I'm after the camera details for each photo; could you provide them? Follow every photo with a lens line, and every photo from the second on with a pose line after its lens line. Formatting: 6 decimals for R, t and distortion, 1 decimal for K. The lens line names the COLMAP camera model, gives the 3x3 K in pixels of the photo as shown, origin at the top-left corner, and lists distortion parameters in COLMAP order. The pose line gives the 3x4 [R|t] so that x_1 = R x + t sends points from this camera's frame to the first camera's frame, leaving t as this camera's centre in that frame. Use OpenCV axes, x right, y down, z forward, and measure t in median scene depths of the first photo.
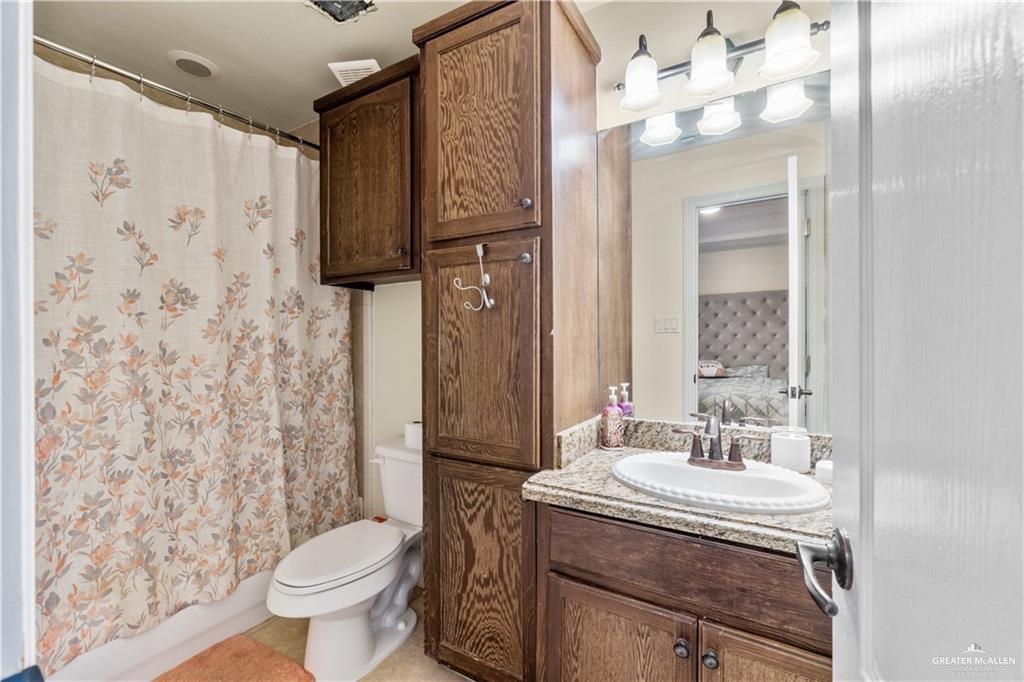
lens RADIAL K [[452.3, 0, 511.2], [0, 452.3, 358.8], [0, 0, 1]] dist [-0.063089, 0.000031]
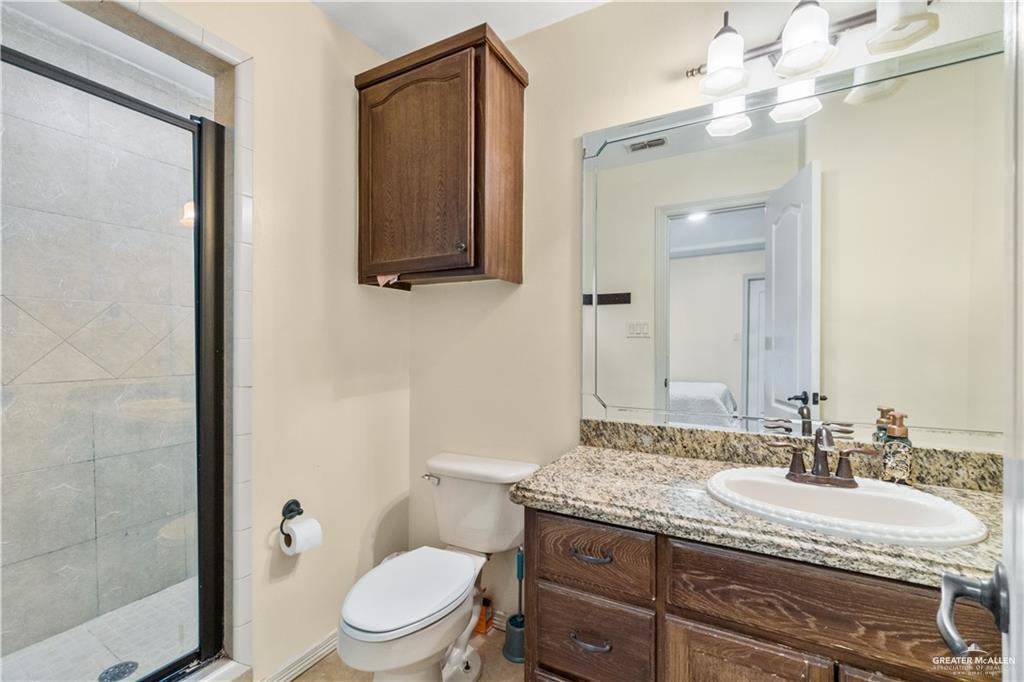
lens RADIAL K [[441.3, 0, 512.0], [0, 441.3, 341.0], [0, 0, 1]] dist [-0.000353, 0.000141]
pose [[0.998710, -0.001797, 0.050738, -0.204055], [0.004277, 0.998799, -0.048798, -0.005014], [-0.050590, 0.048952, 0.997519, 0.128495]]
